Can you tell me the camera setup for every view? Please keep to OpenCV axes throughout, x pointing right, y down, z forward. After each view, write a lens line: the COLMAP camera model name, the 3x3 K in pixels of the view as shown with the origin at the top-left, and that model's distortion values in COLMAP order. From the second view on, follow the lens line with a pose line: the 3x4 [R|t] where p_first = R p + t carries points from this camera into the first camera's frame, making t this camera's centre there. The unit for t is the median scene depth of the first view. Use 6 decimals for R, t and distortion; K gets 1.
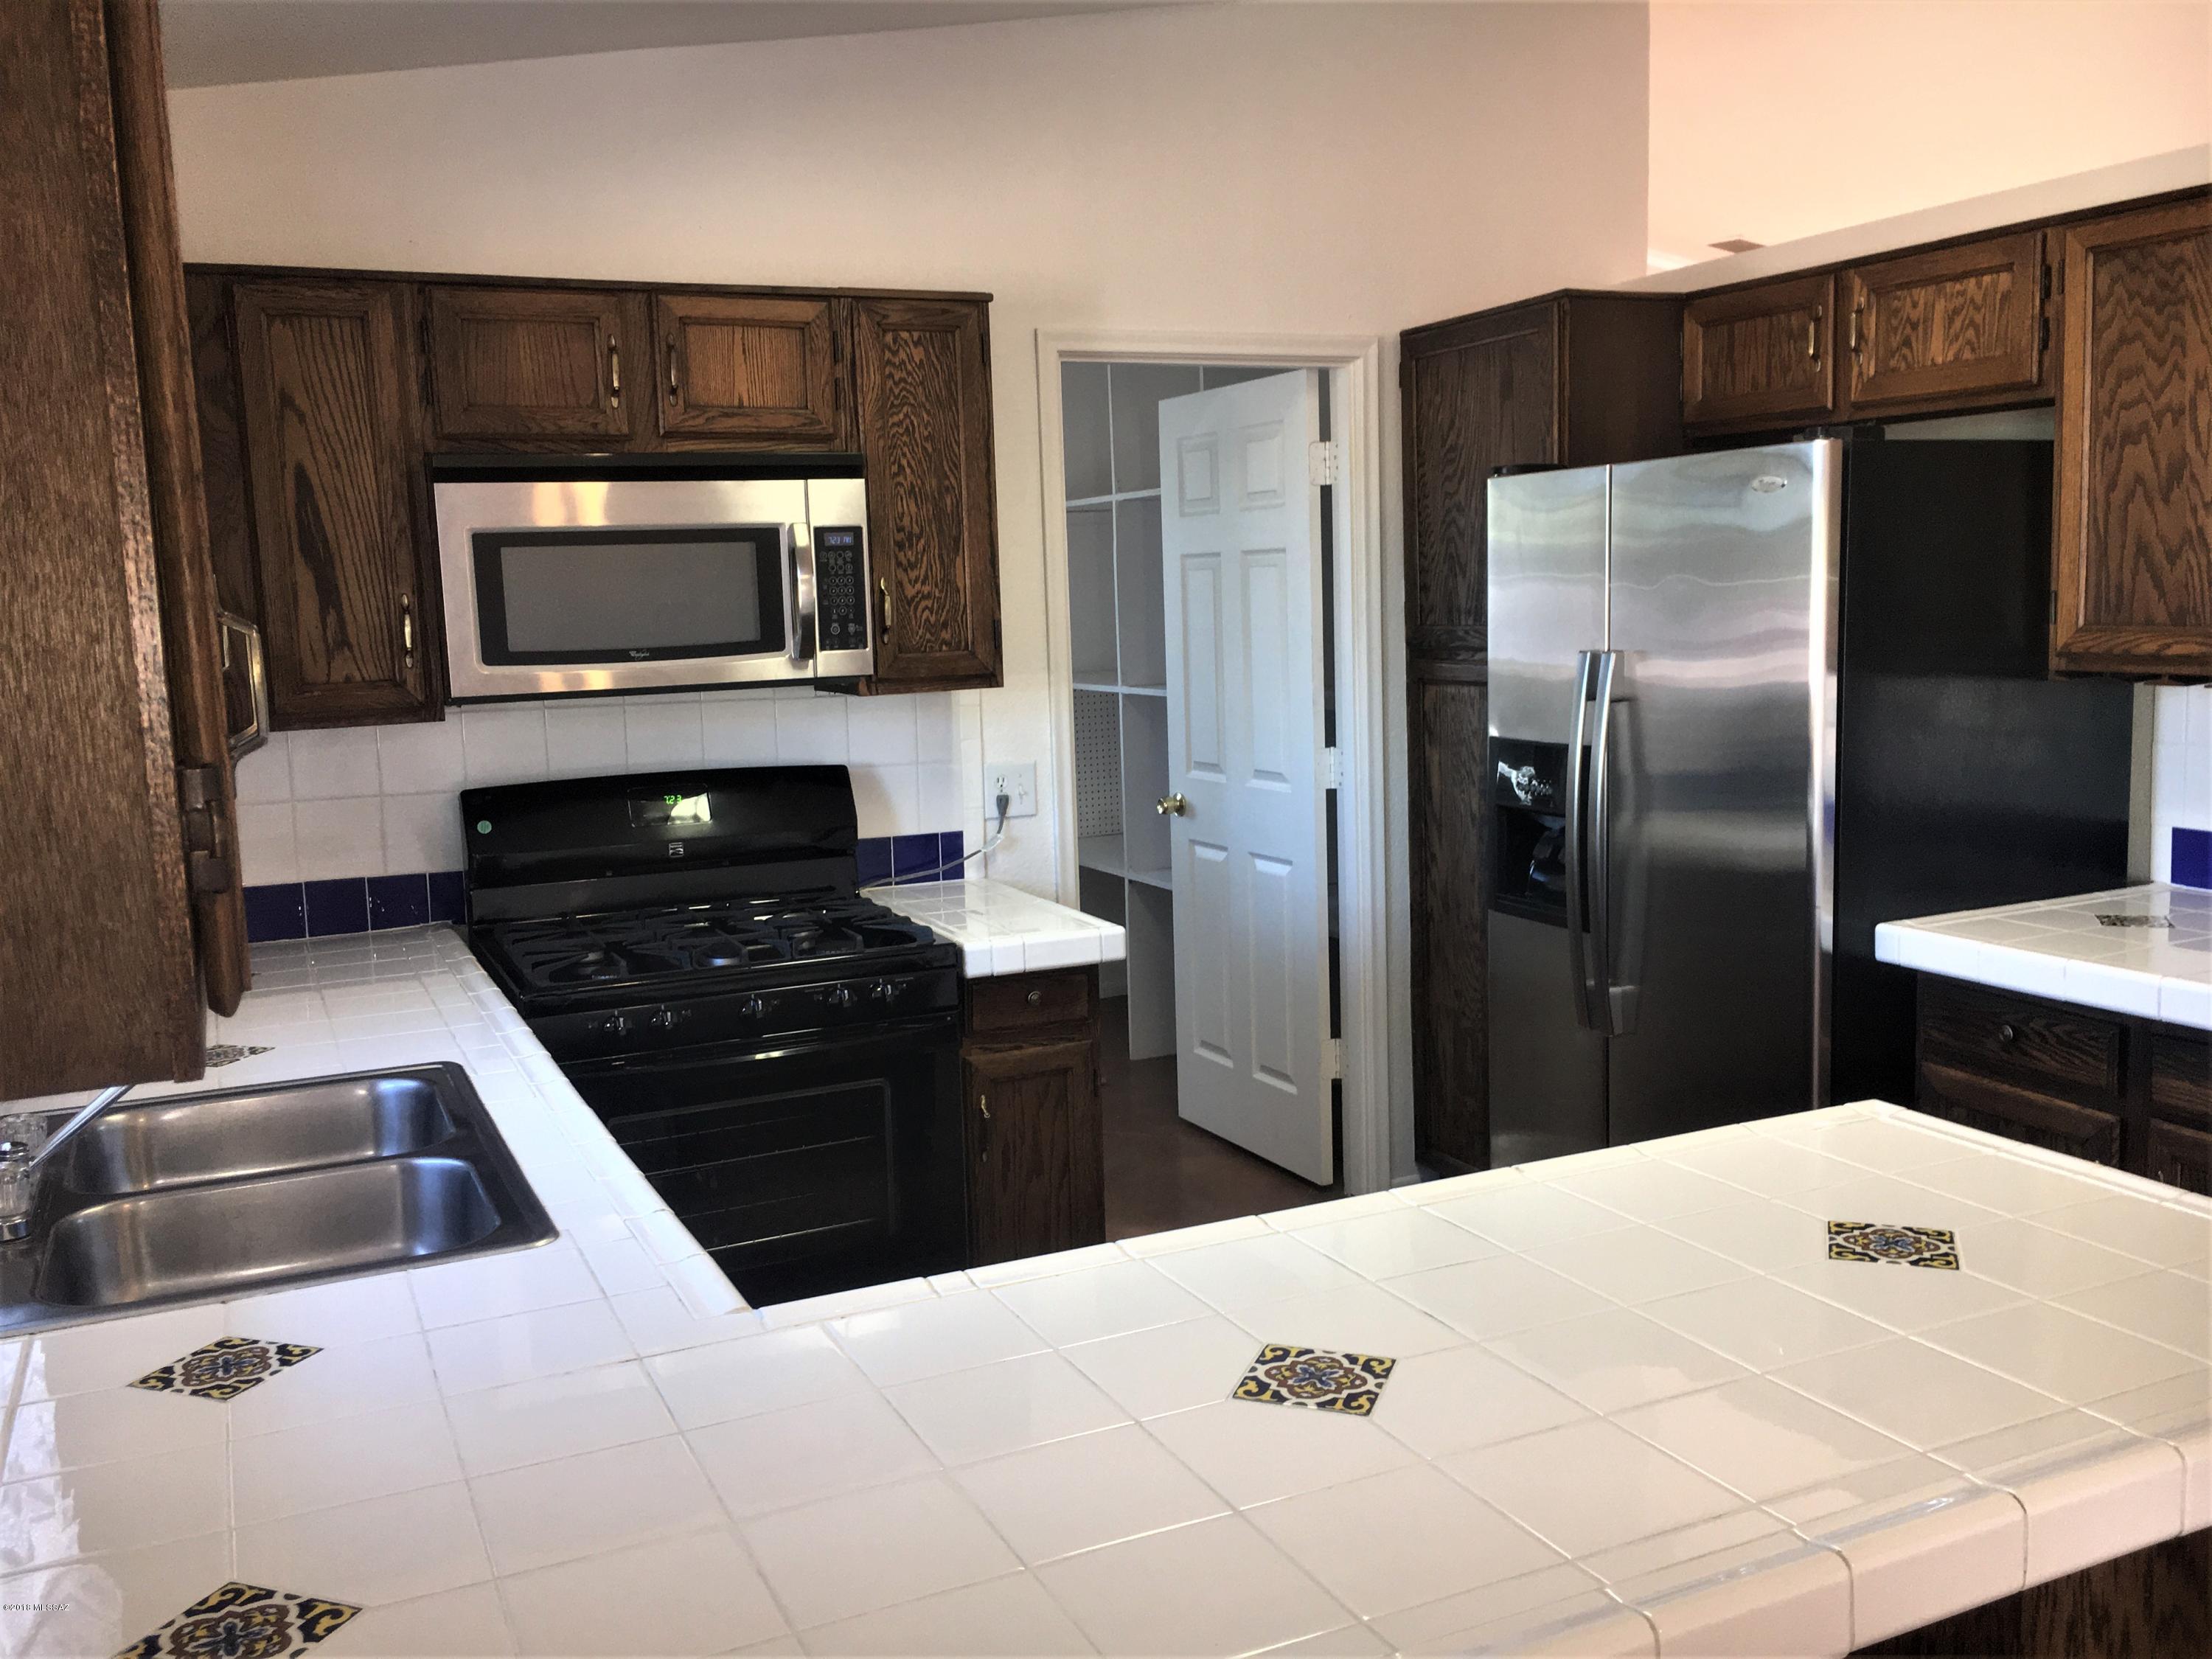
lens RADIAL K [[1876.6, 0, 1108.2], [0, 1876.6, 809.0], [0, 0, 1]] dist [0.069332, -0.091085]
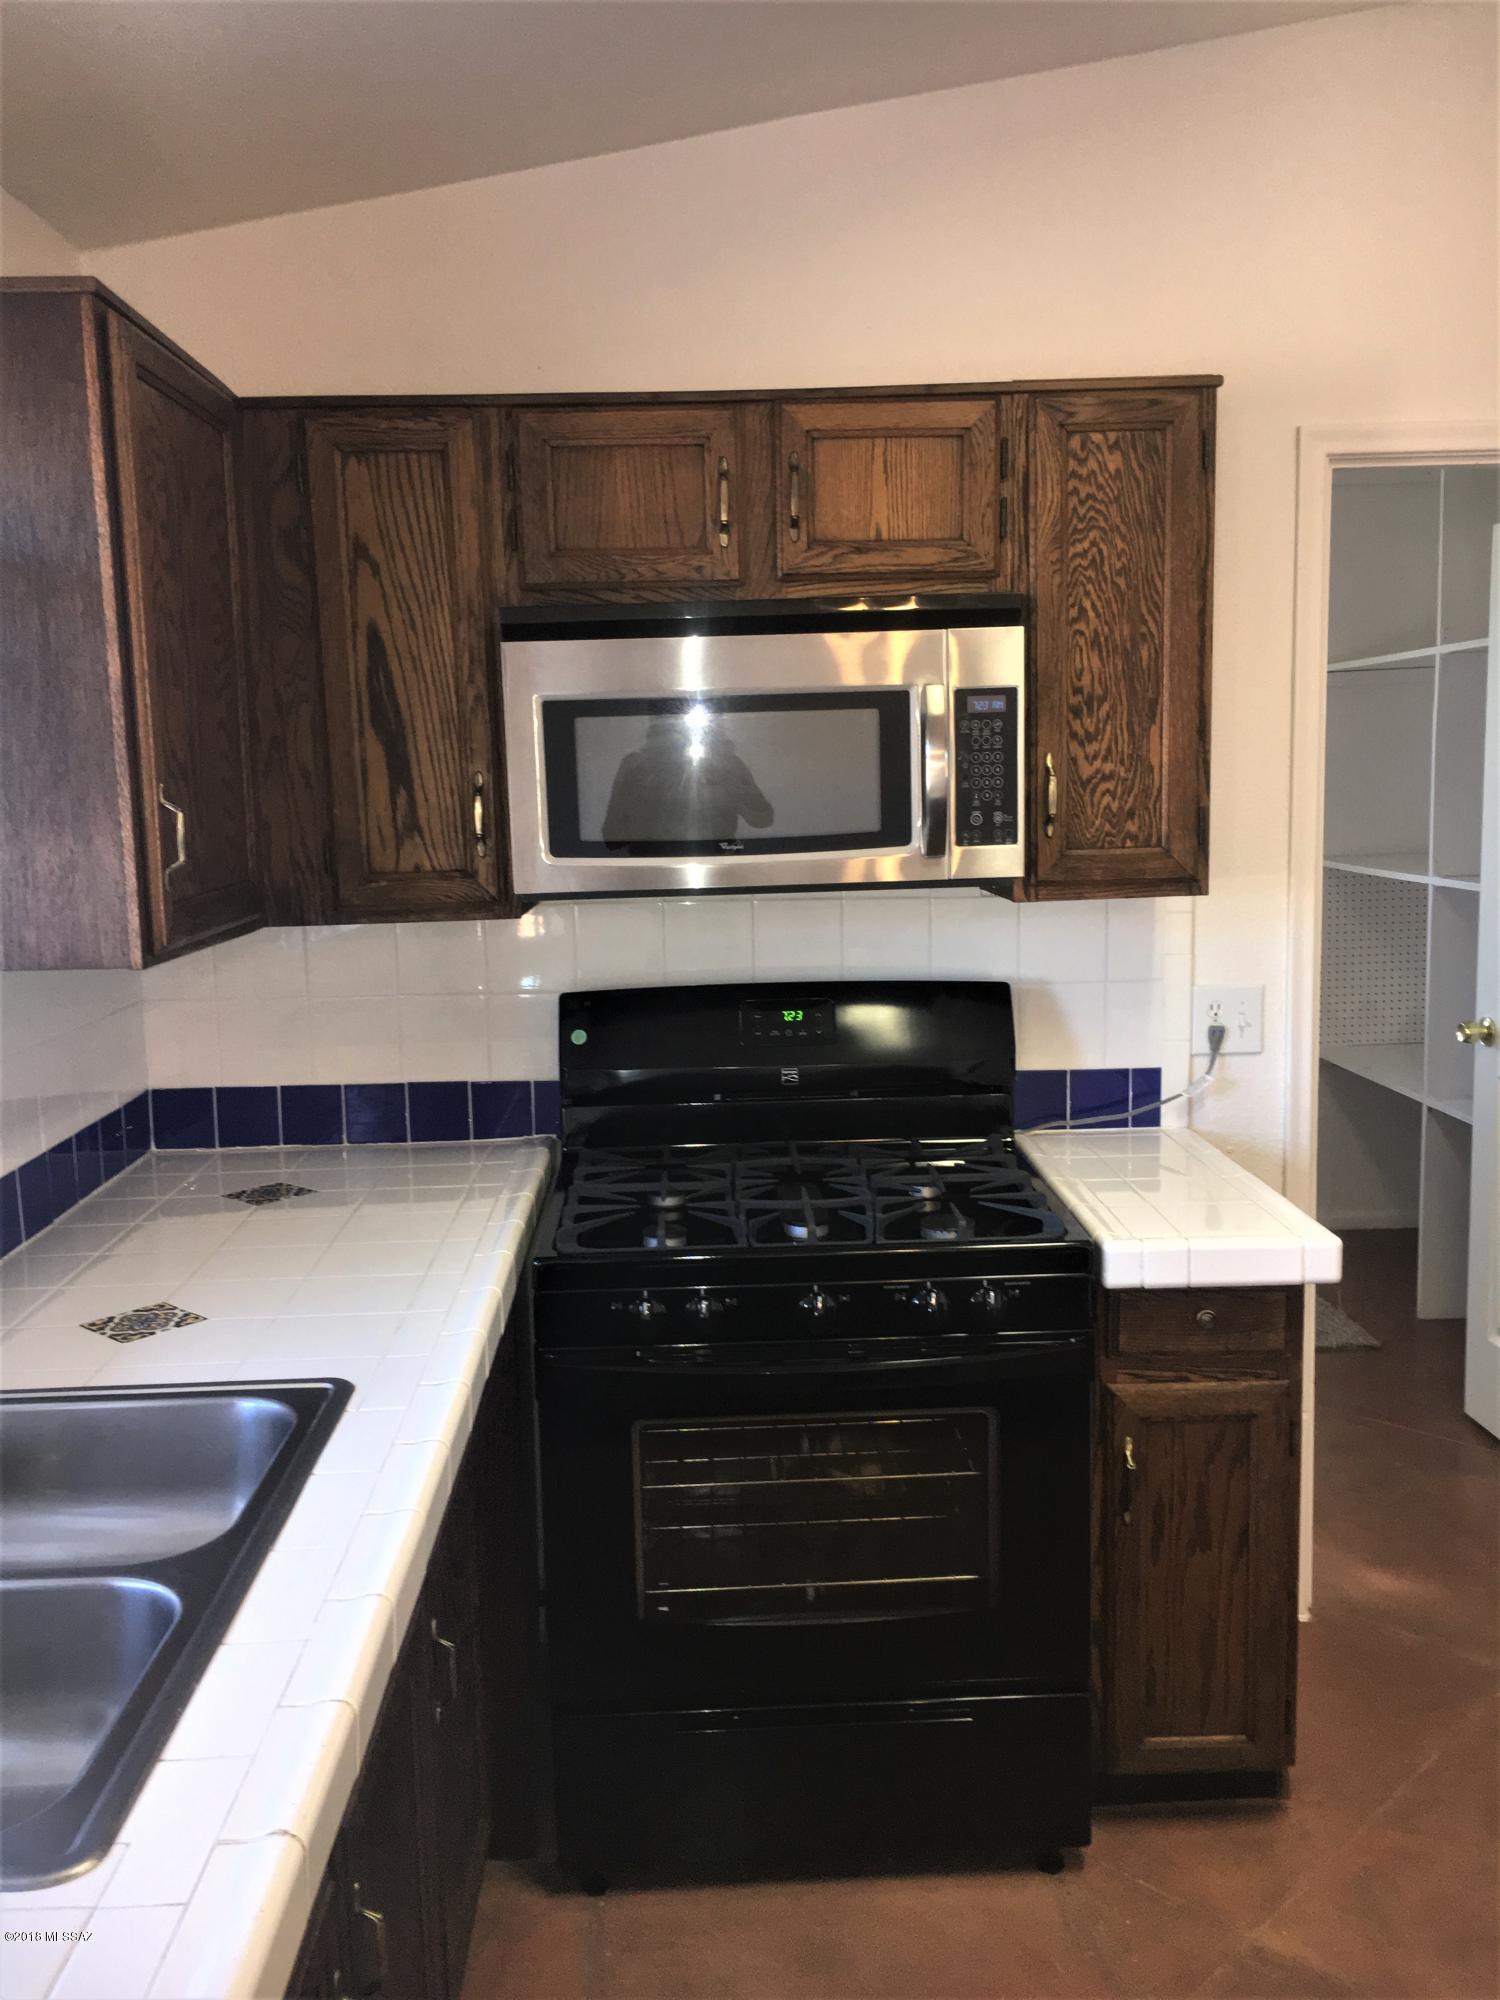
lens RADIAL K [[1696.7, 0, 758.5], [0, 1696.7, 996.2], [0, 0, 1]] dist [0.069332, -0.091085]
pose [[0.919019, 0.062187, -0.389278, 0.053021], [-0.051463, 0.997954, 0.037928, -0.043638], [0.390840, -0.014824, 0.920339, 0.305630]]
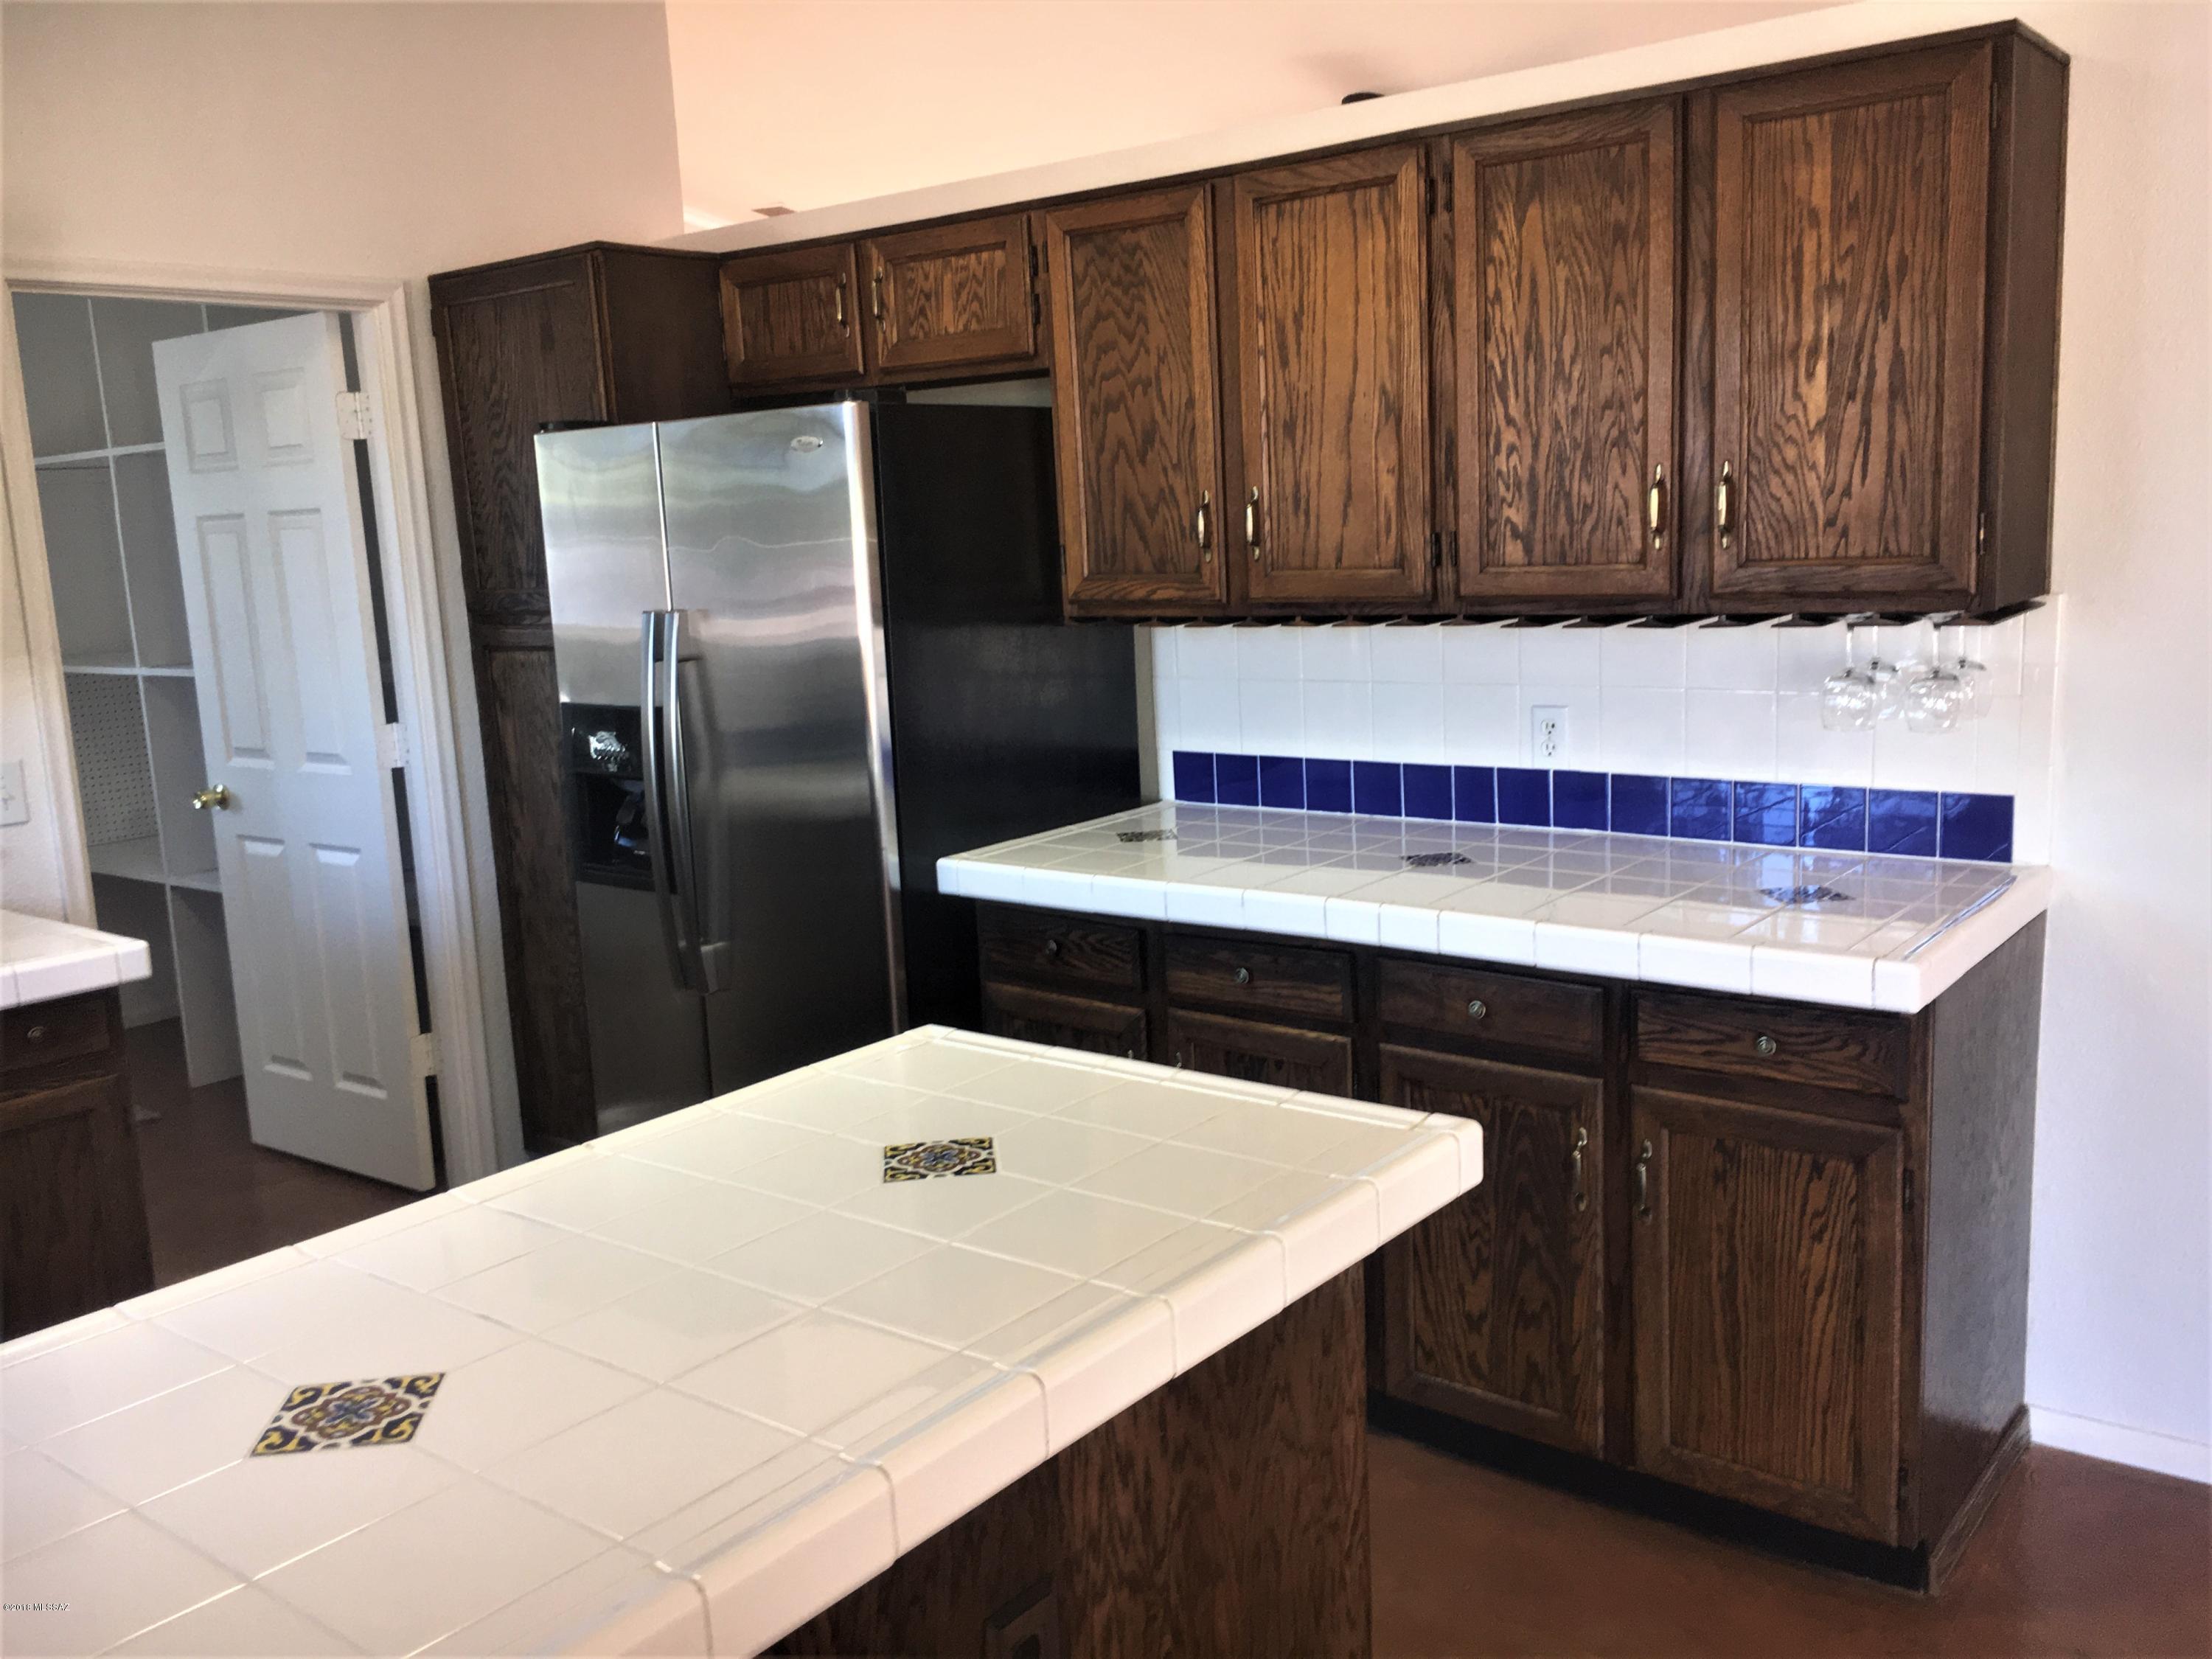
lens RADIAL K [[1876.6, 0, 1108.2], [0, 1876.6, 817.8], [0, 0, 1]] dist [0.069332, -0.091085]
pose [[0.893469, -0.081812, 0.441611, 0.022968], [0.071041, 0.996634, 0.040904, 0.000745], [-0.443472, -0.005174, 0.896274, 0.005136]]
